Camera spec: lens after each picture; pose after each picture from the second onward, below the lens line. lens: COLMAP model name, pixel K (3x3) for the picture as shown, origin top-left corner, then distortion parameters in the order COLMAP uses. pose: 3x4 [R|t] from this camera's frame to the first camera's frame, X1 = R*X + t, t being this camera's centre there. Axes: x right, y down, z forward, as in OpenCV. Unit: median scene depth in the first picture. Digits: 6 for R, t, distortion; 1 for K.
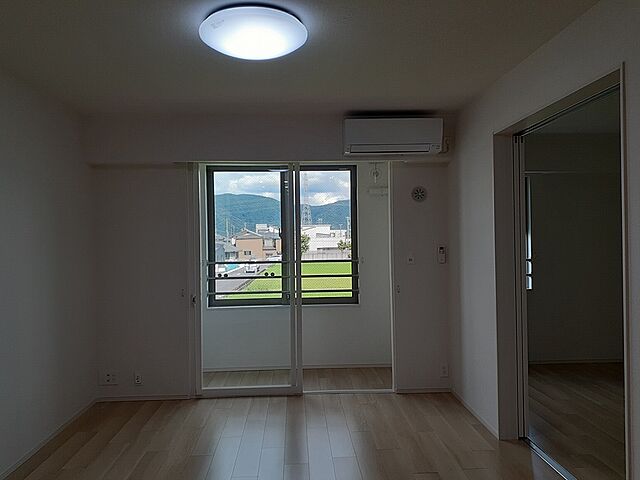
lens RADIAL K [[515.2, 0, 321.5], [0, 515.2, 238.3], [0, 0, 1]] dist [-0.012137, -0.010885]
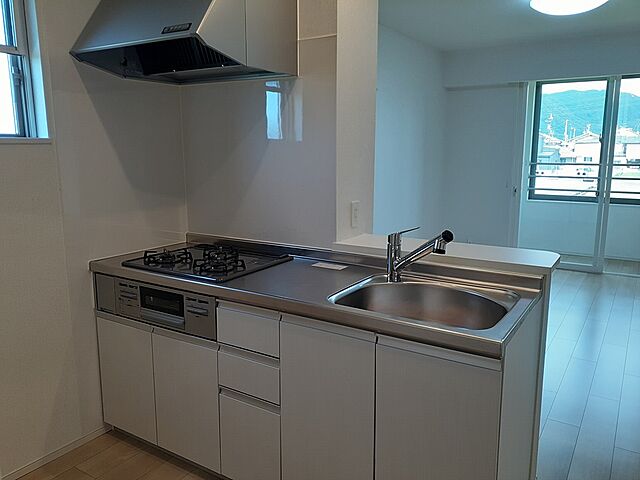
lens RADIAL K [[515.2, 0, 322.0], [0, 515.2, 240.6], [0, 0, 1]] dist [-0.012137, -0.010885]
pose [[0.815860, 0.120290, -0.565599, 0.091820], [-0.010634, 0.981079, 0.193314, -0.003188], [0.578152, -0.151702, 0.801703, -0.306996]]
